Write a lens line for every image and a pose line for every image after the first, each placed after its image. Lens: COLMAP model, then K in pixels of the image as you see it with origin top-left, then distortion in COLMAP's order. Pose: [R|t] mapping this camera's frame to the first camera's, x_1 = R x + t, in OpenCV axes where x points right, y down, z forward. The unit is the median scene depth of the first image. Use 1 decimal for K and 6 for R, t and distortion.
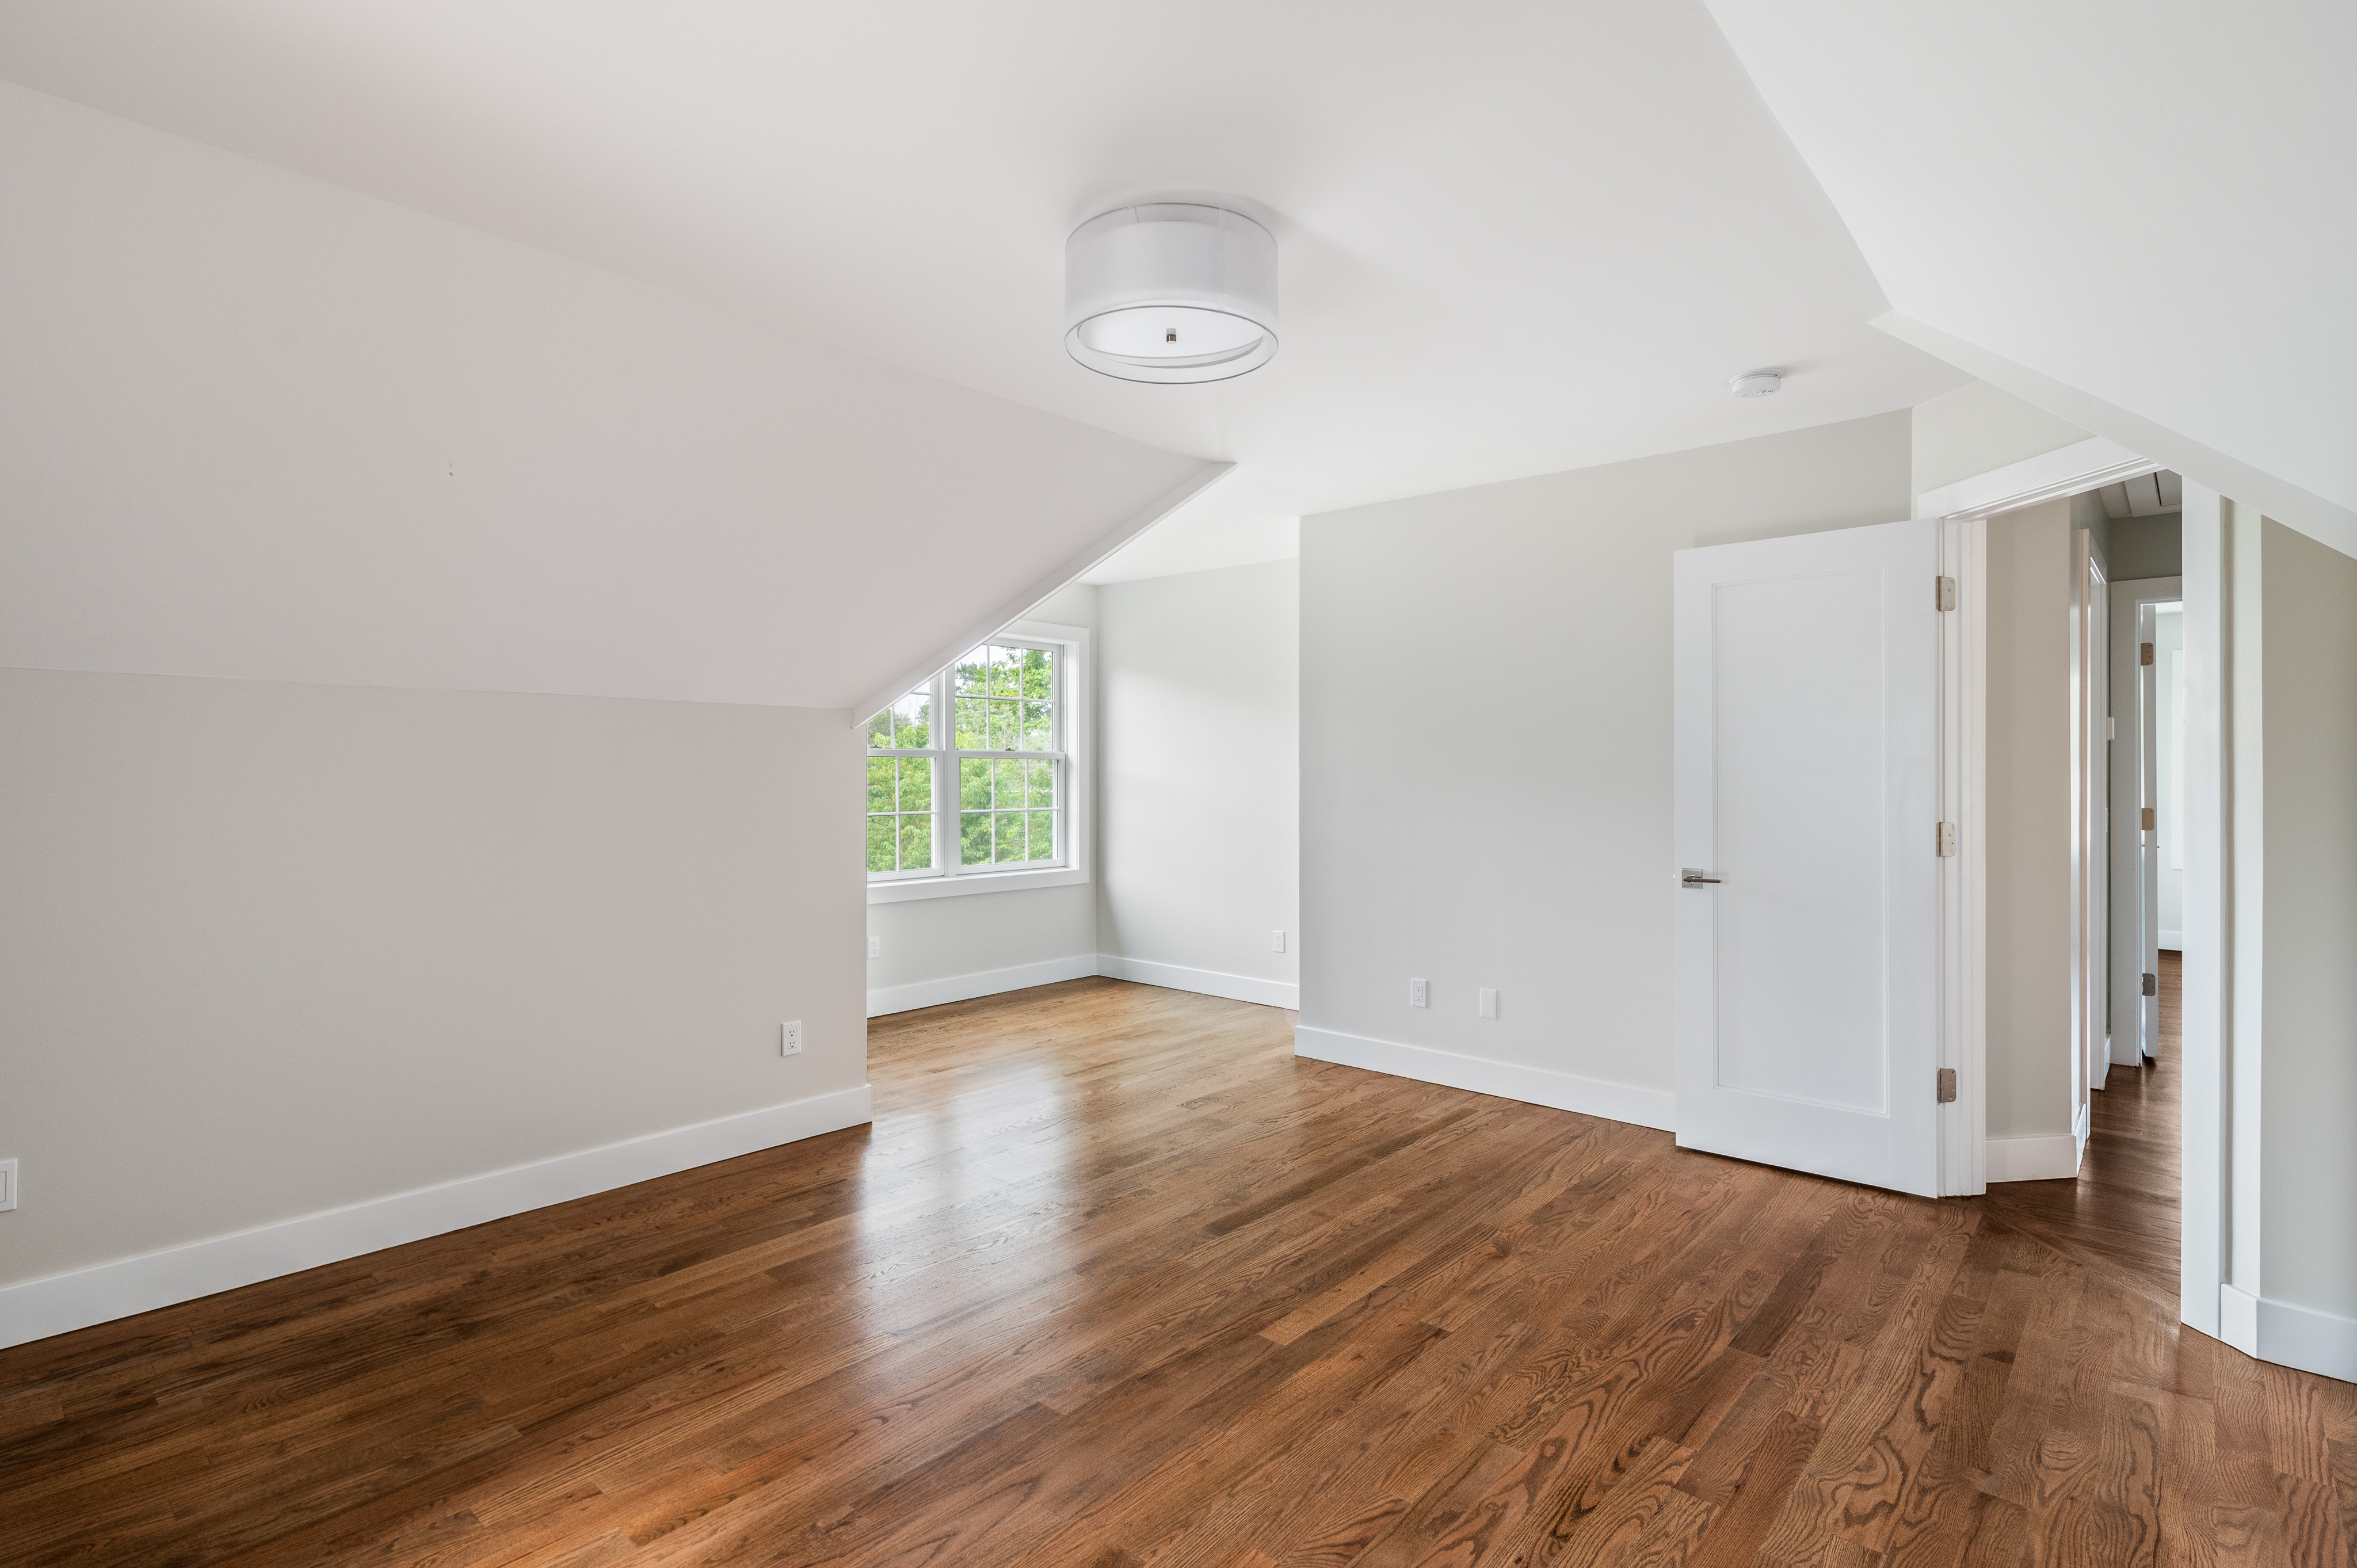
lens RADIAL K [[1145.9, 0, 1166.2], [0, 1145.9, 776.9], [0, 0, 1]] dist [0.003259, -0.003759]
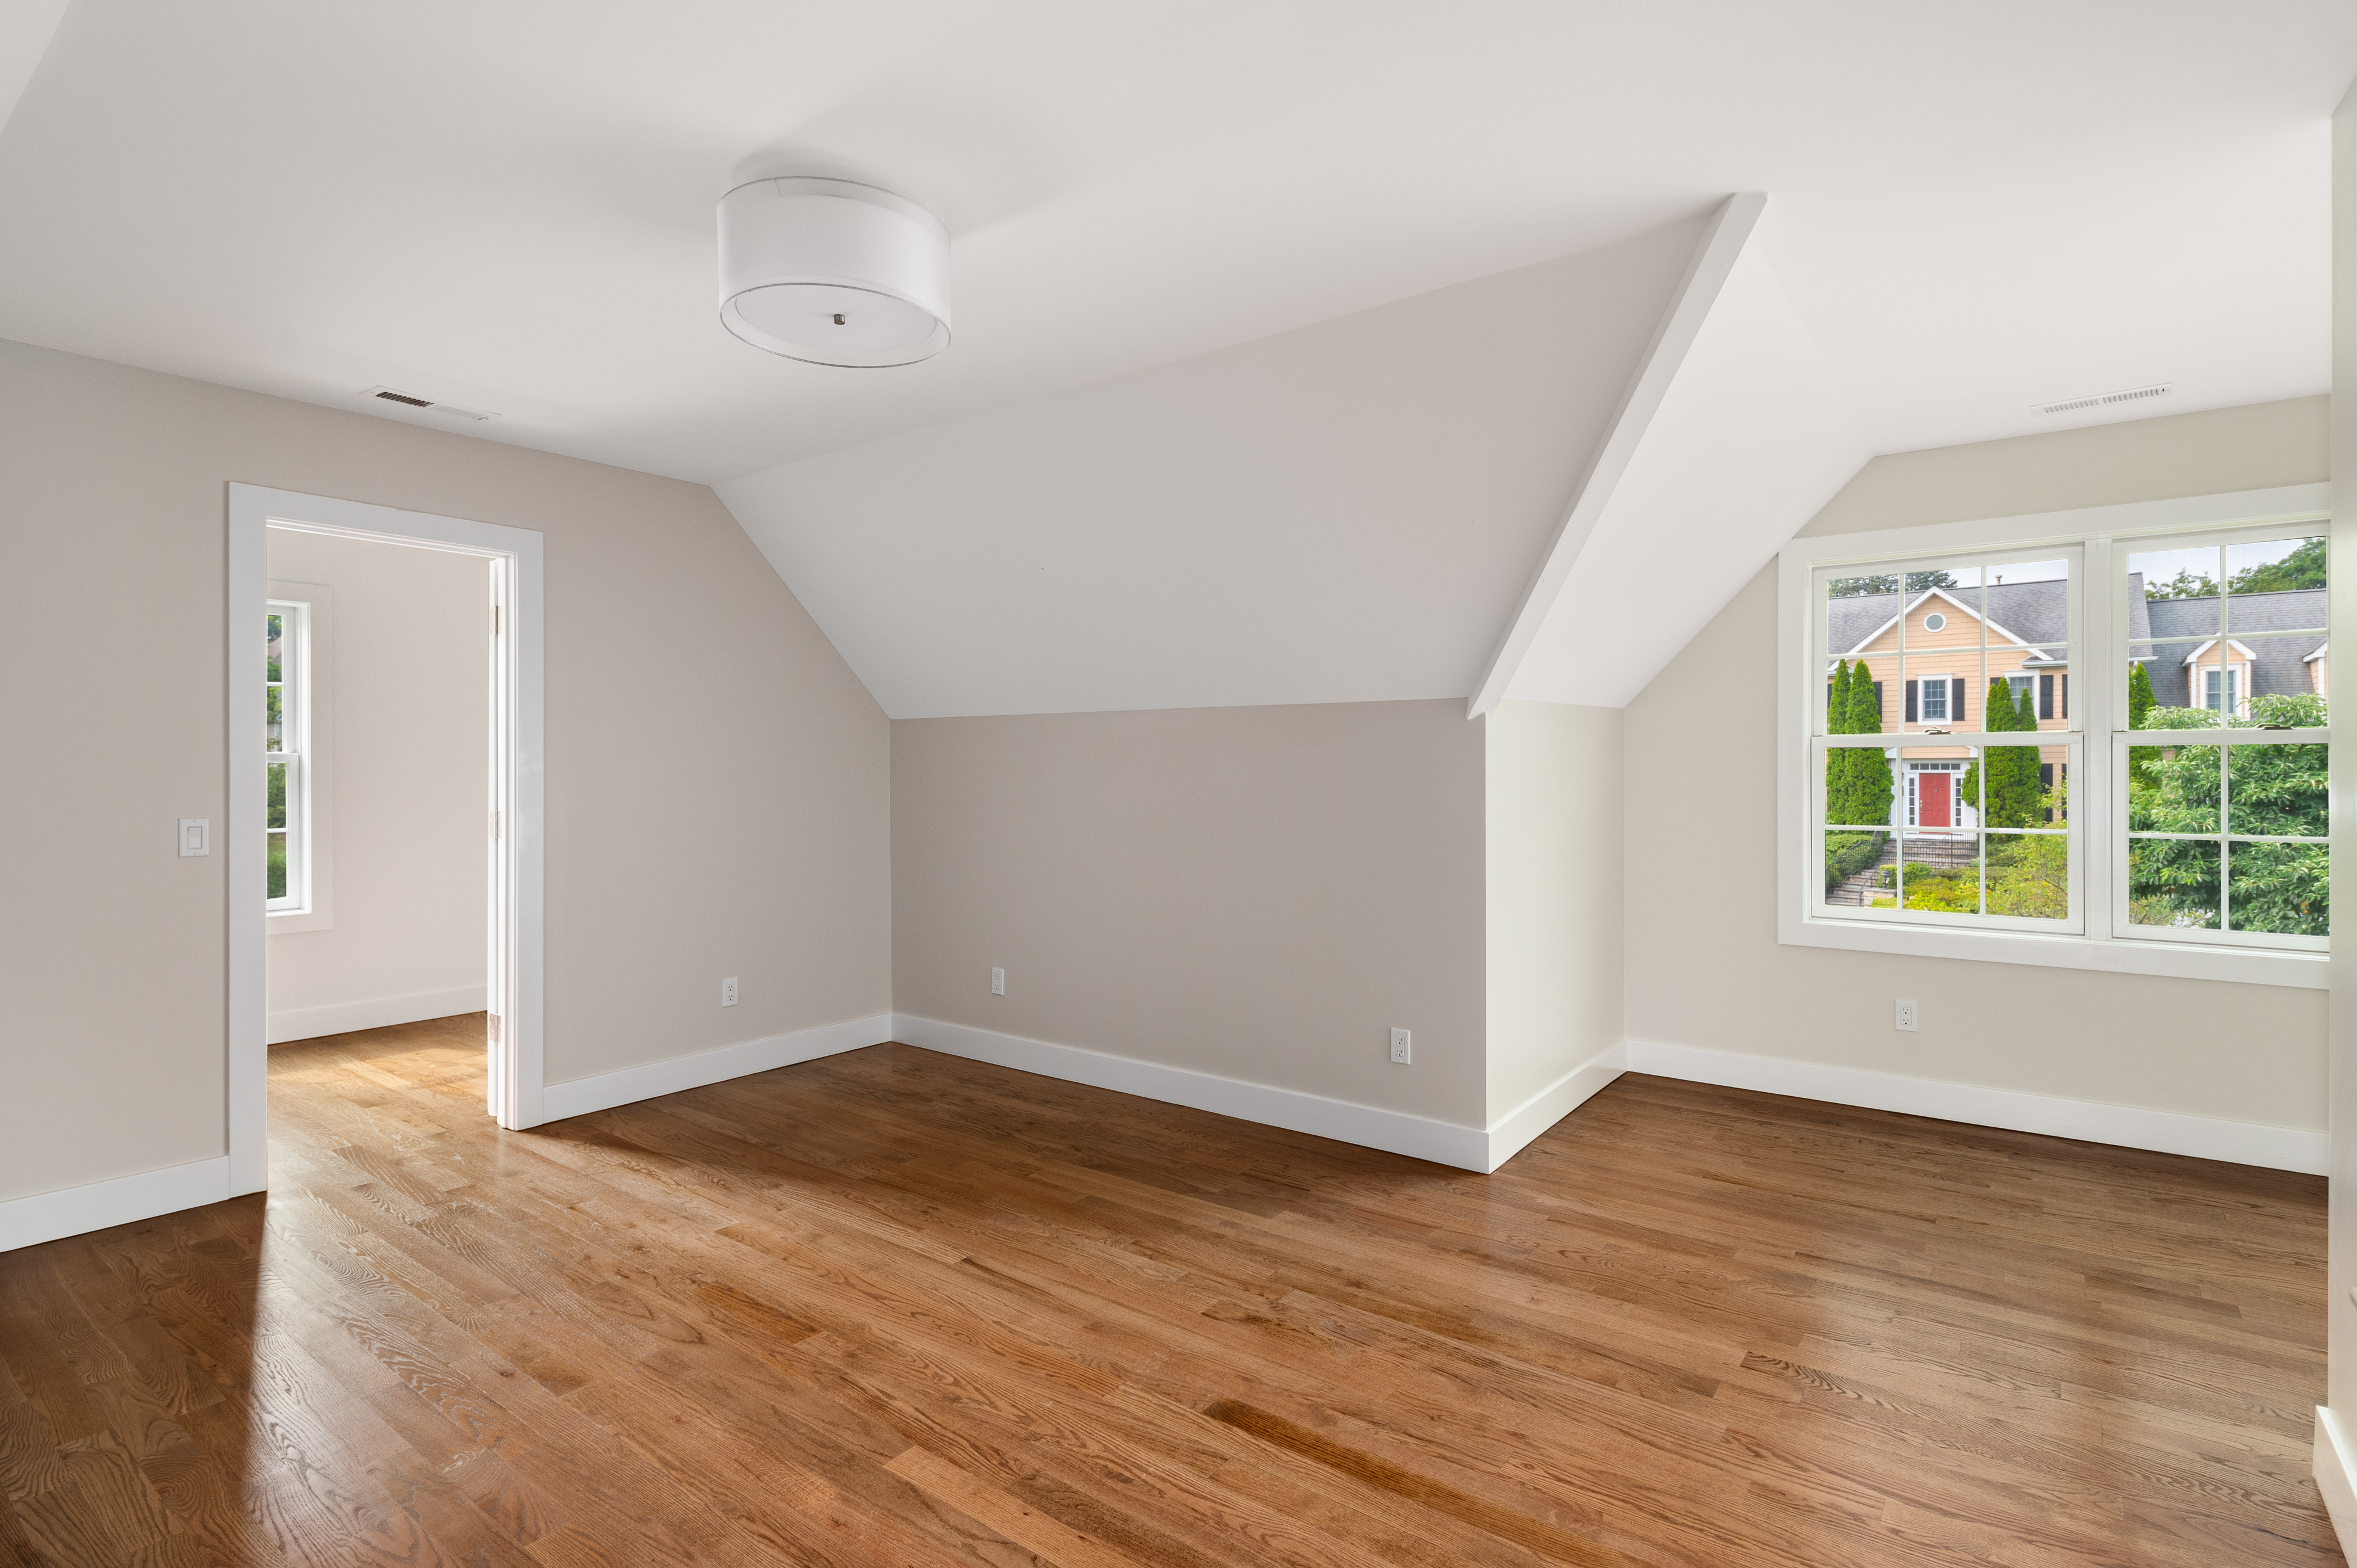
lens RADIAL K [[1145.9, 0, 1174.7], [0, 1145.9, 773.0], [0, 0, 1]] dist [0.003259, -0.003759]
pose [[0.090980, 0.004914, -0.995841, 0.865735], [-0.008501, 0.999955, 0.004158, 0.001931], [0.995816, 0.008088, 0.091017, 1.055518]]
